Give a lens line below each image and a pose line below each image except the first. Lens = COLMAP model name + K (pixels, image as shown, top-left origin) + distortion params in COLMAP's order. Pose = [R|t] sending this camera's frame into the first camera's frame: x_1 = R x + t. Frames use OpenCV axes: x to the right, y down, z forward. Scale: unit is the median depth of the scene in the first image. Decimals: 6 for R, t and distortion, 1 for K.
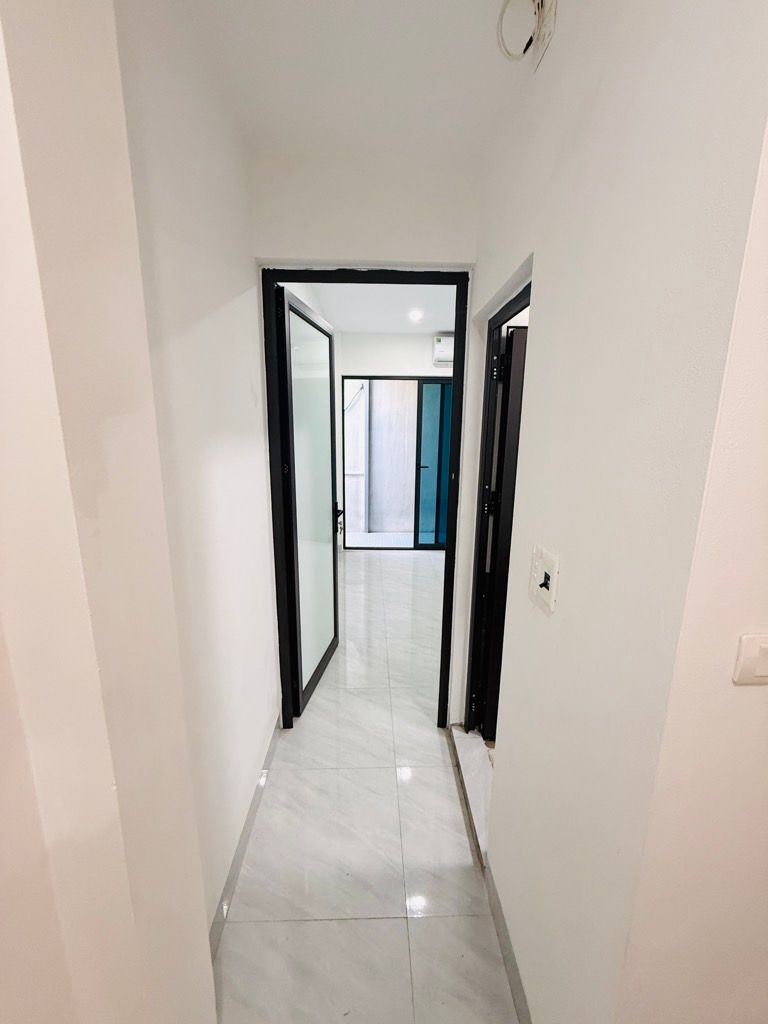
lens RADIAL K [[398.7, 0, 384.0], [0, 398.7, 514.8], [0, 0, 1]] dist [0.001956, -0.000268]
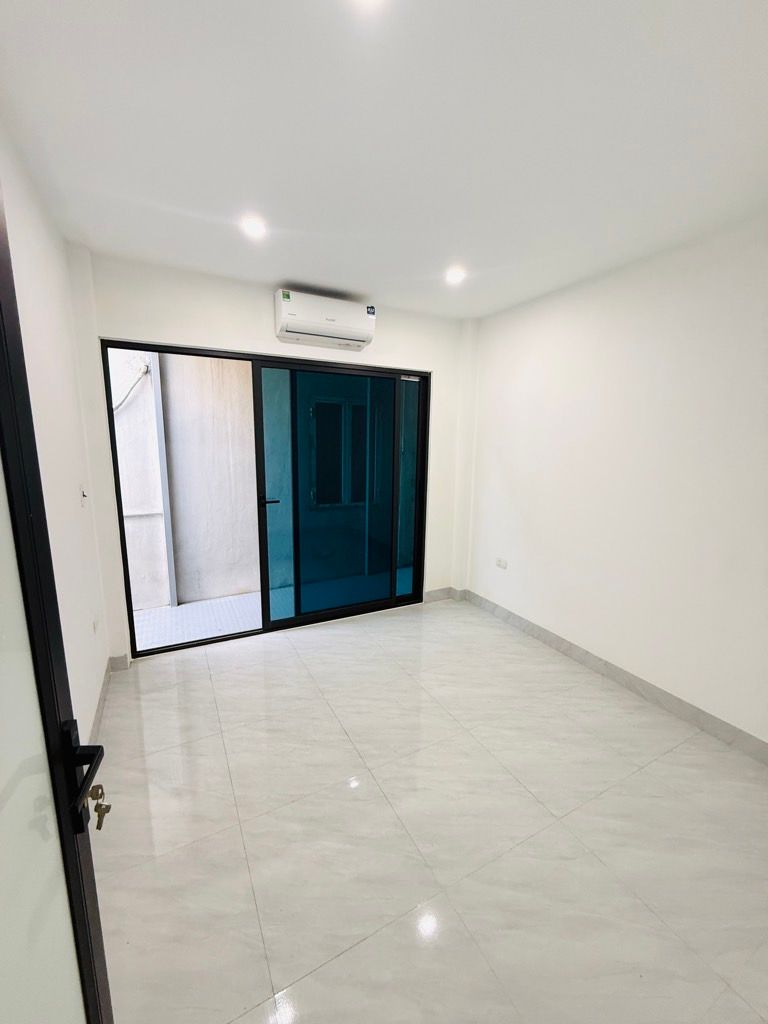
lens RADIAL K [[398.7, 0, 380.2], [0, 398.7, 504.0], [0, 0, 1]] dist [0.001956, -0.000268]
pose [[0.897594, -0.073765, 0.434608, -0.017315], [0.089789, 0.995825, -0.016423, -0.085631], [-0.431582, 0.053764, 0.900470, 0.348286]]
